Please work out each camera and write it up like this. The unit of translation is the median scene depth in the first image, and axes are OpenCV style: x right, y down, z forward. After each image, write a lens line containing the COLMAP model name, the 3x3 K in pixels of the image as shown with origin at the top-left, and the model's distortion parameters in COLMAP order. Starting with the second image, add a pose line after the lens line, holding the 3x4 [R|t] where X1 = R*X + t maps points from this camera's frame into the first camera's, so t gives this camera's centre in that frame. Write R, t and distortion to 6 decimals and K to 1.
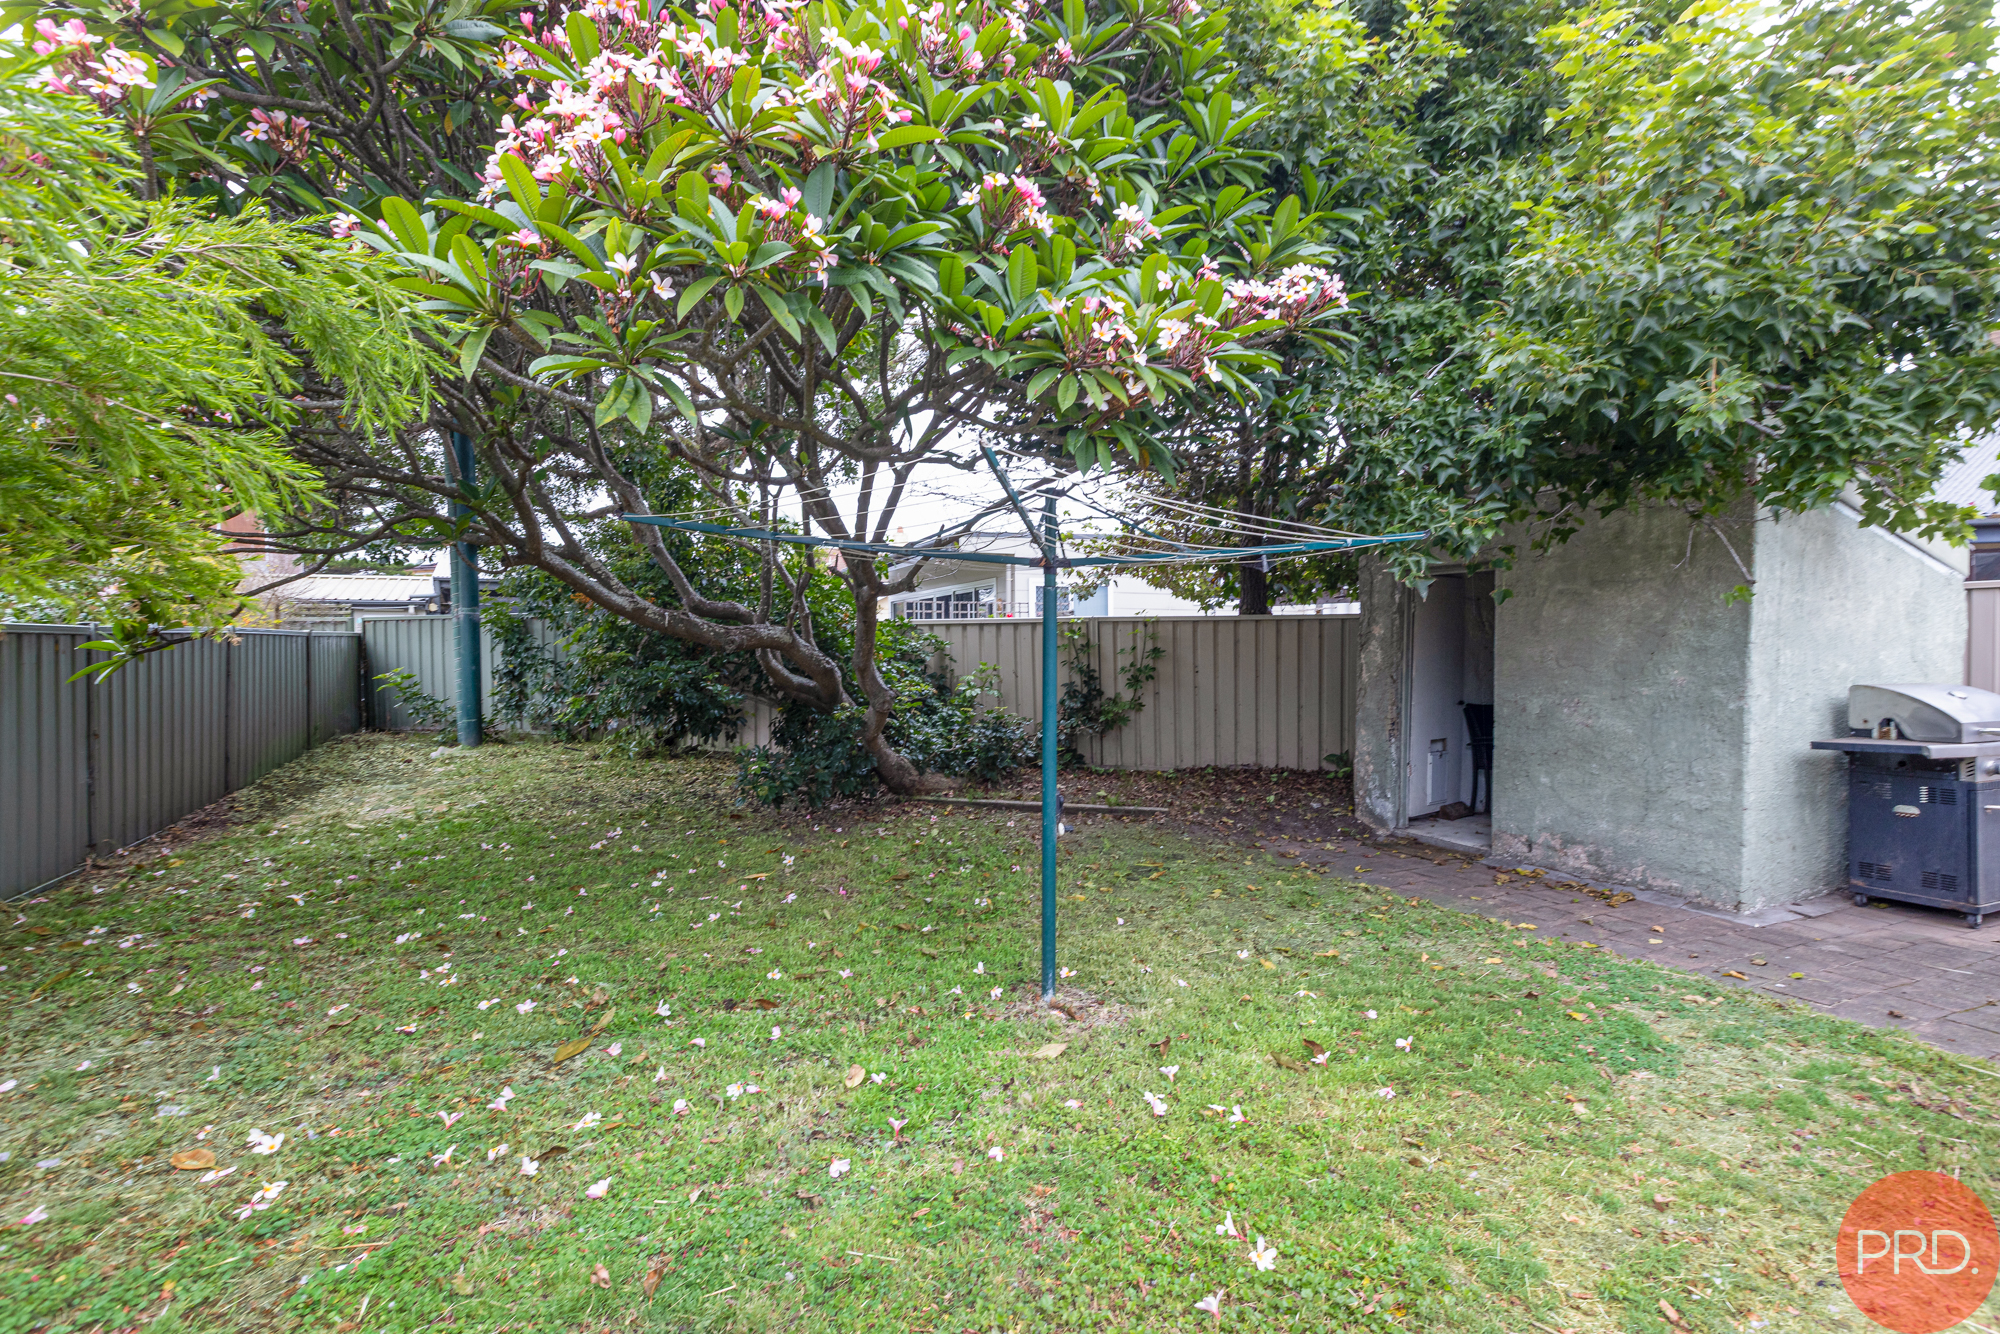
lens RADIAL K [[917.1, 0, 992.6], [0, 917.1, 663.0], [0, 0, 1]] dist [0.003932, -0.001260]
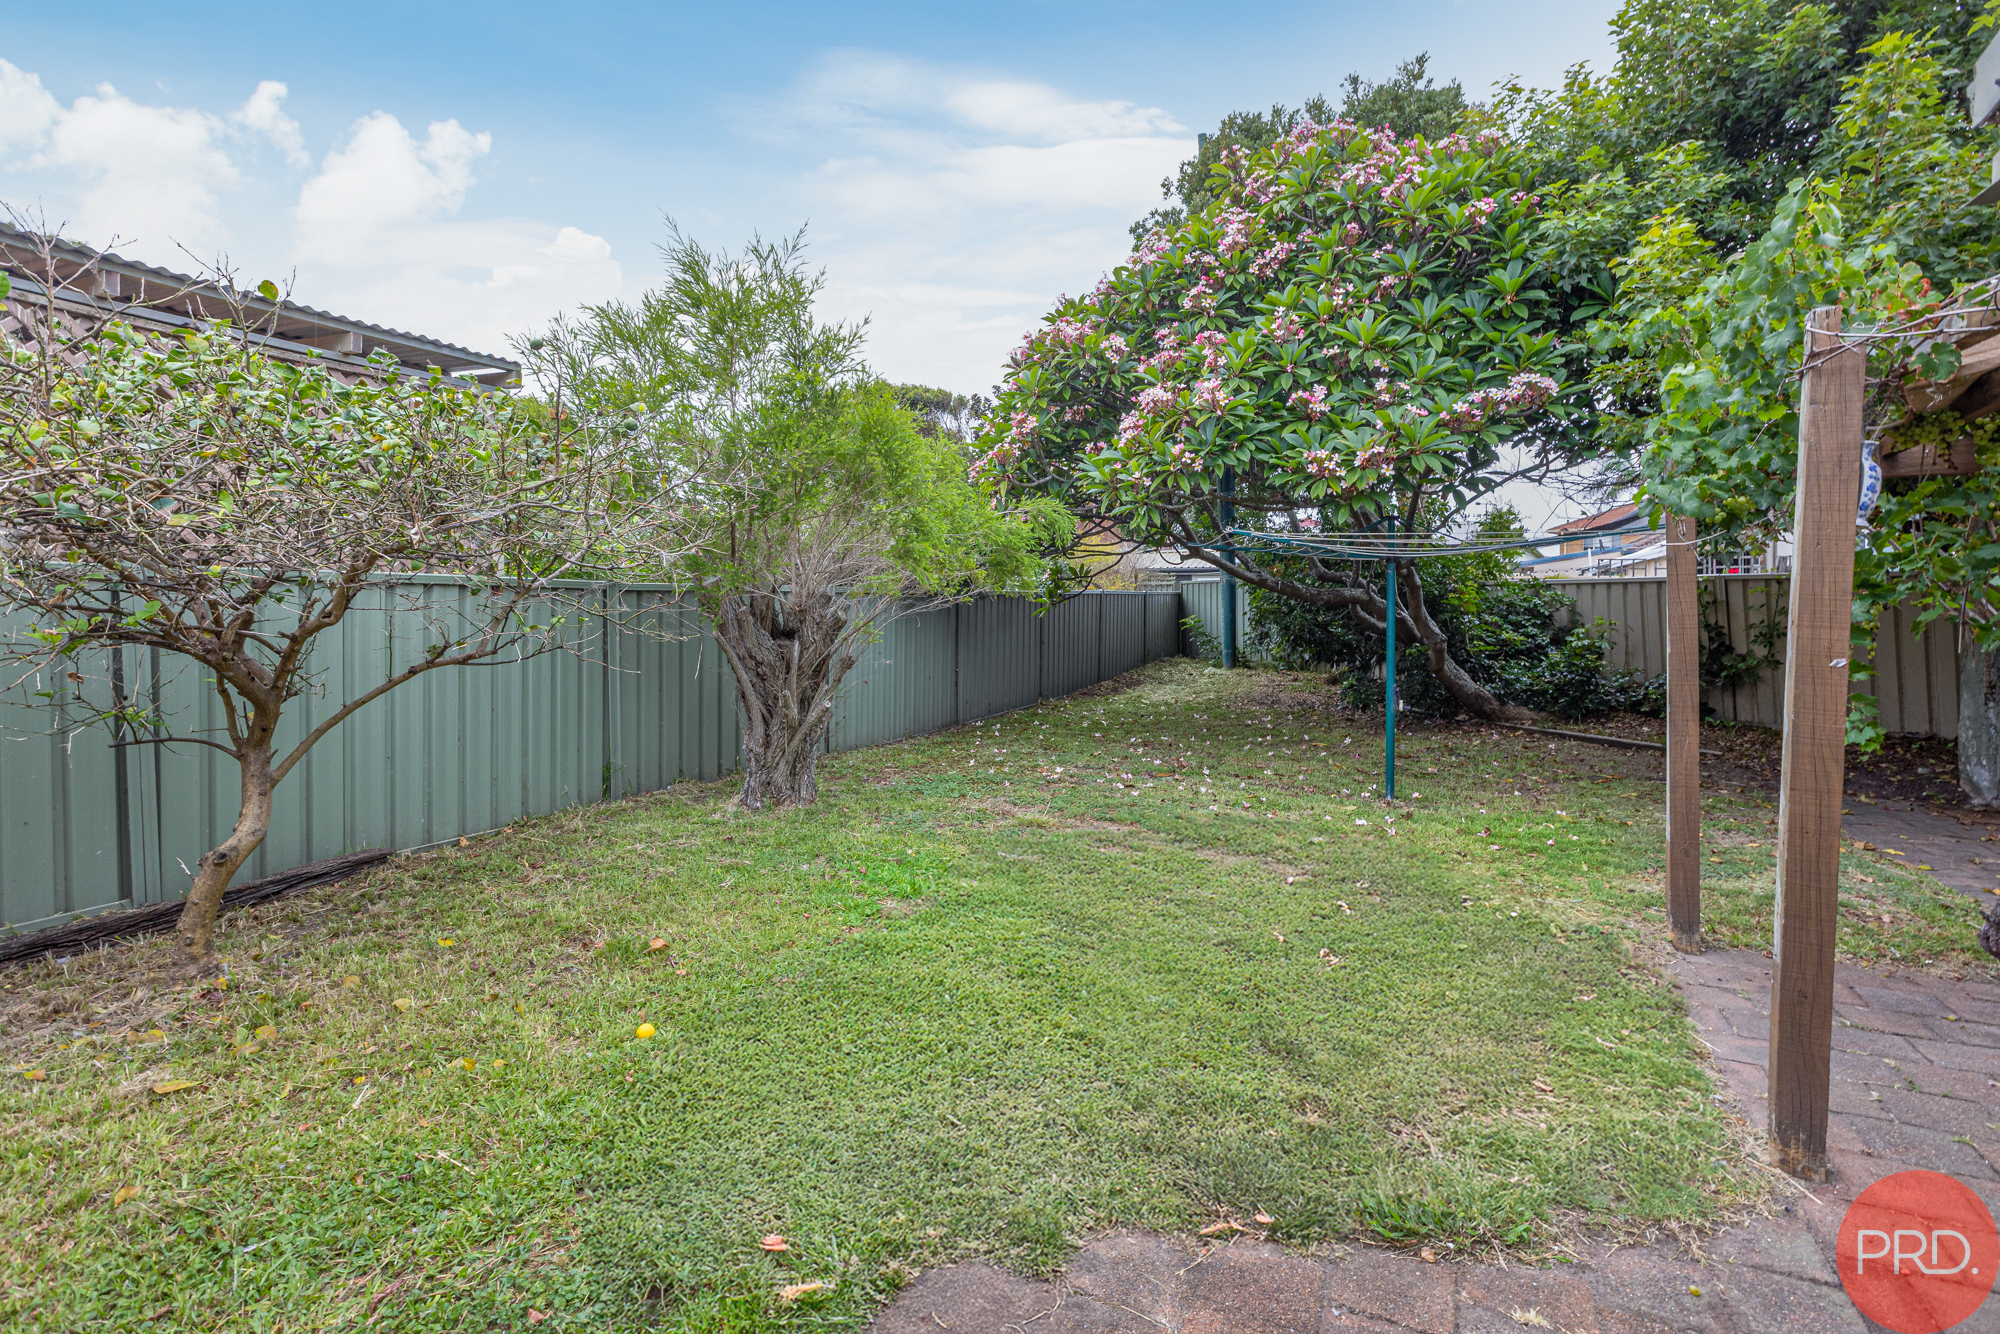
lens RADIAL K [[917.1, 0, 986.9], [0, 917.1, 619.5], [0, 0, 1]] dist [0.003932, -0.001260]
pose [[0.643859, 0.020479, -0.764870, 0.380147], [-0.018134, 0.999769, 0.011504, 0.002526], [0.764929, 0.006463, 0.644082, -0.312393]]
